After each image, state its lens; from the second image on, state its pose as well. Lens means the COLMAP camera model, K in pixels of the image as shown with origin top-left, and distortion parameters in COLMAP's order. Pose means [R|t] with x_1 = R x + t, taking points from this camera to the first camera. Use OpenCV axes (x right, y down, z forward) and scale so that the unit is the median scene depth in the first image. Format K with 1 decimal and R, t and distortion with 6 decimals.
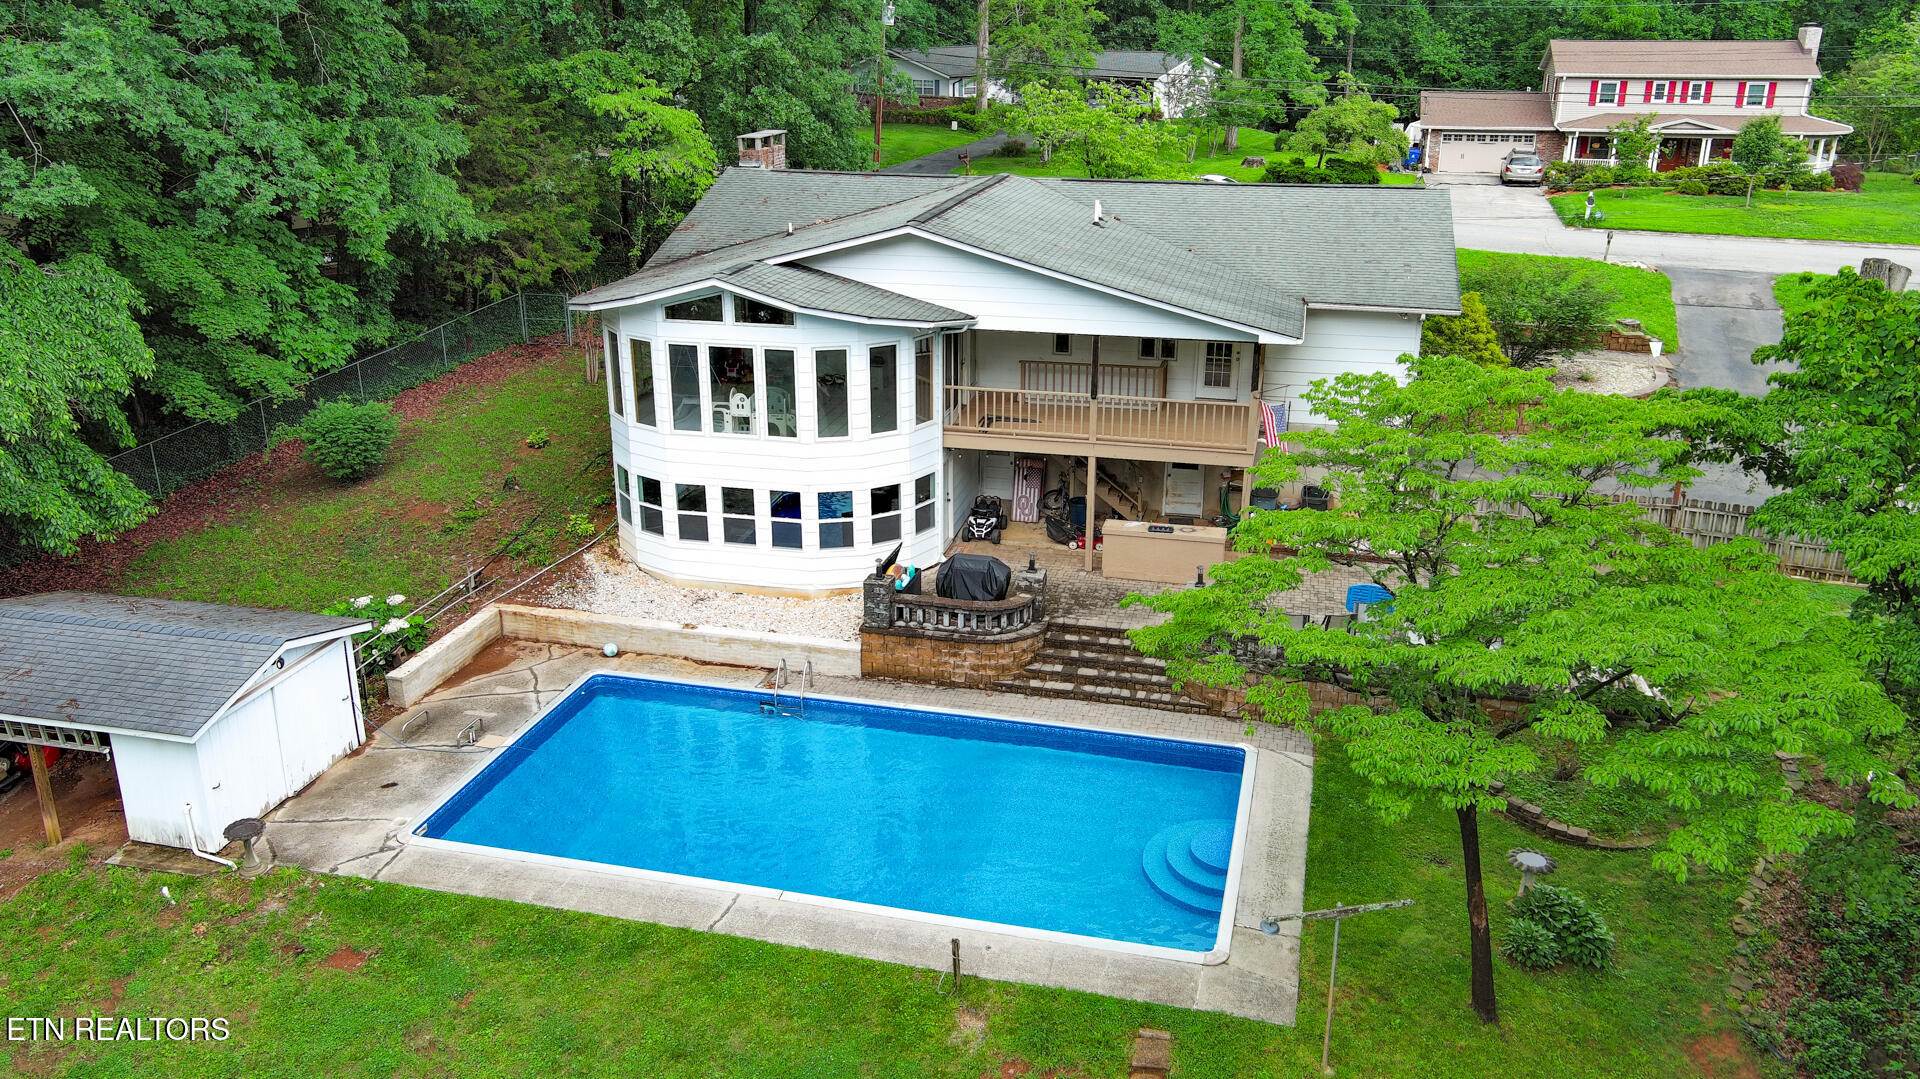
lens RADIAL K [[1511.3, 0, 950.8], [0, 1511.3, 537.9], [0, 0, 1]] dist [0.000886, -0.001013]
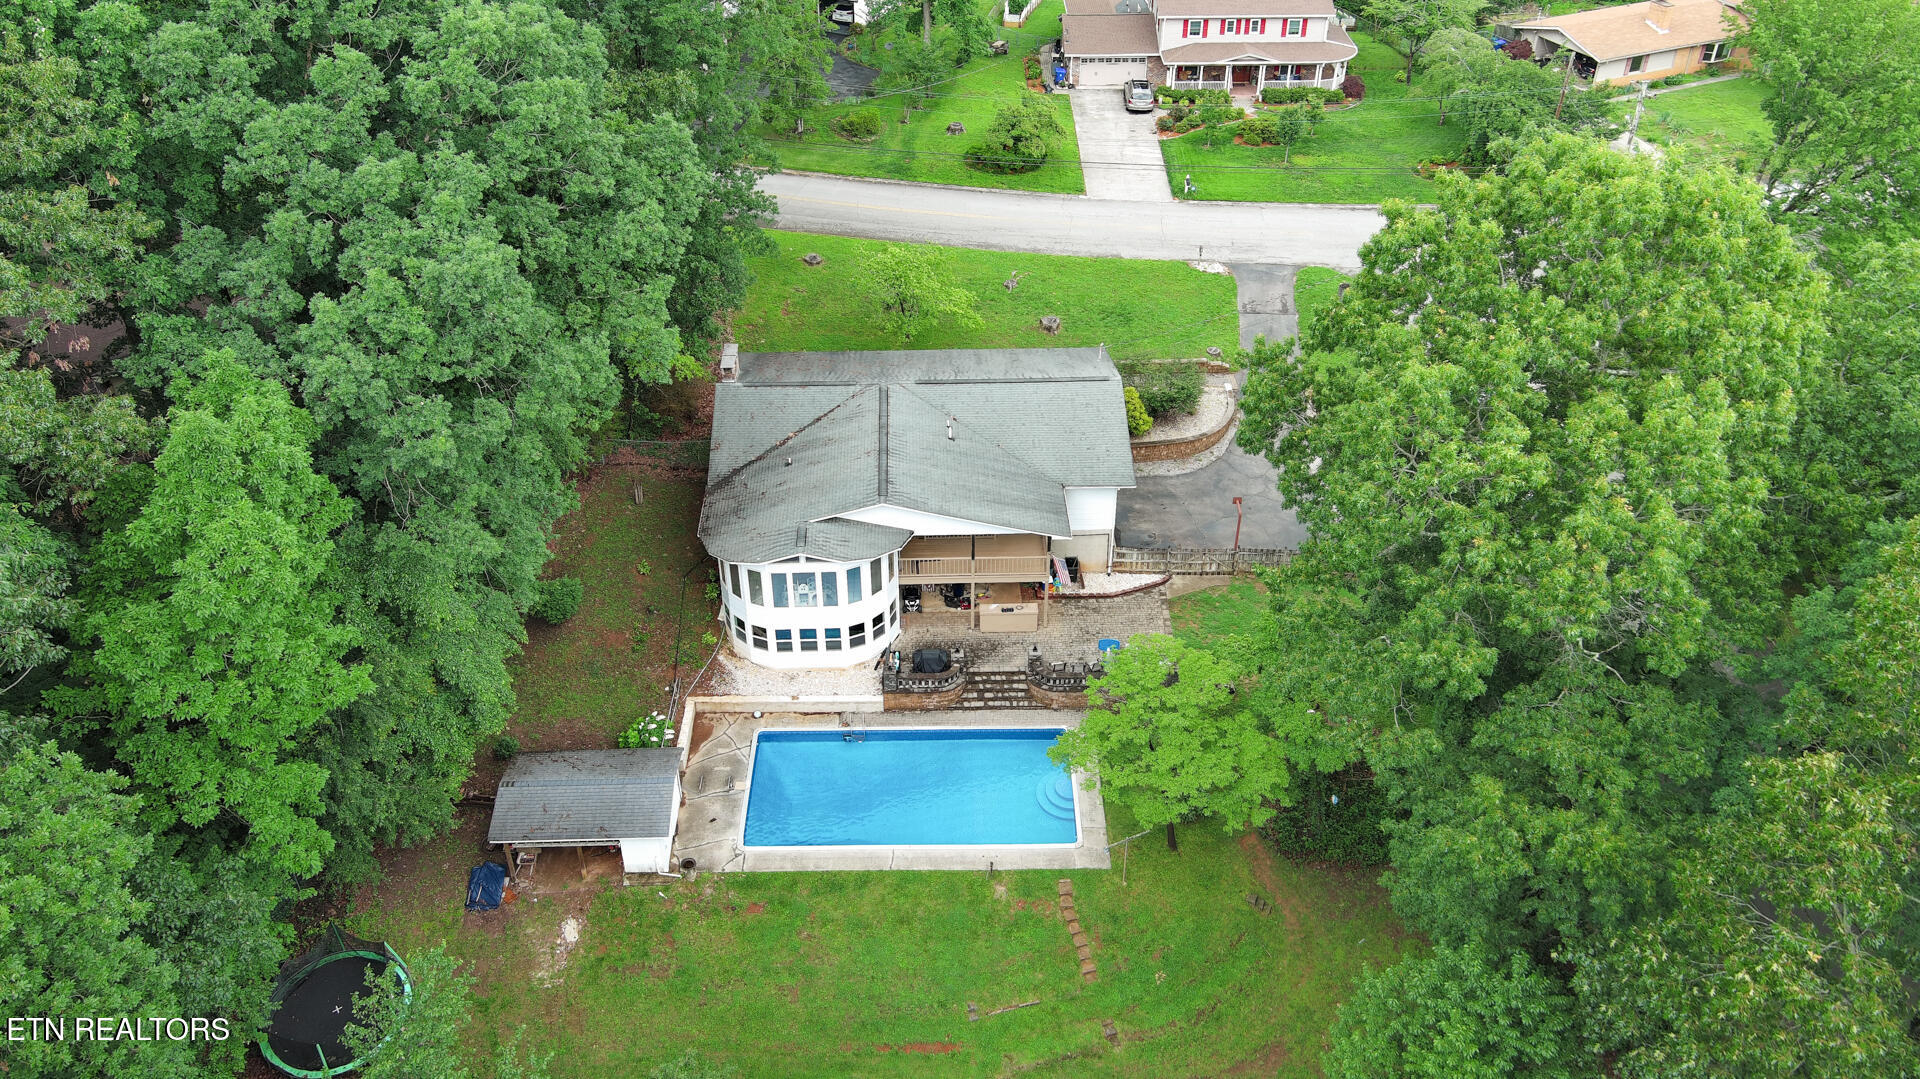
lens RADIAL K [[1511.3, 0, 961.8], [0, 1511.3, 539.3], [0, 0, 1]] dist [0.000886, -0.001013]
pose [[0.964280, -0.153103, 0.216155, -0.370617], [0.087650, 0.954494, 0.285059, -0.725005], [-0.249962, -0.255931, 0.933819, -0.939196]]
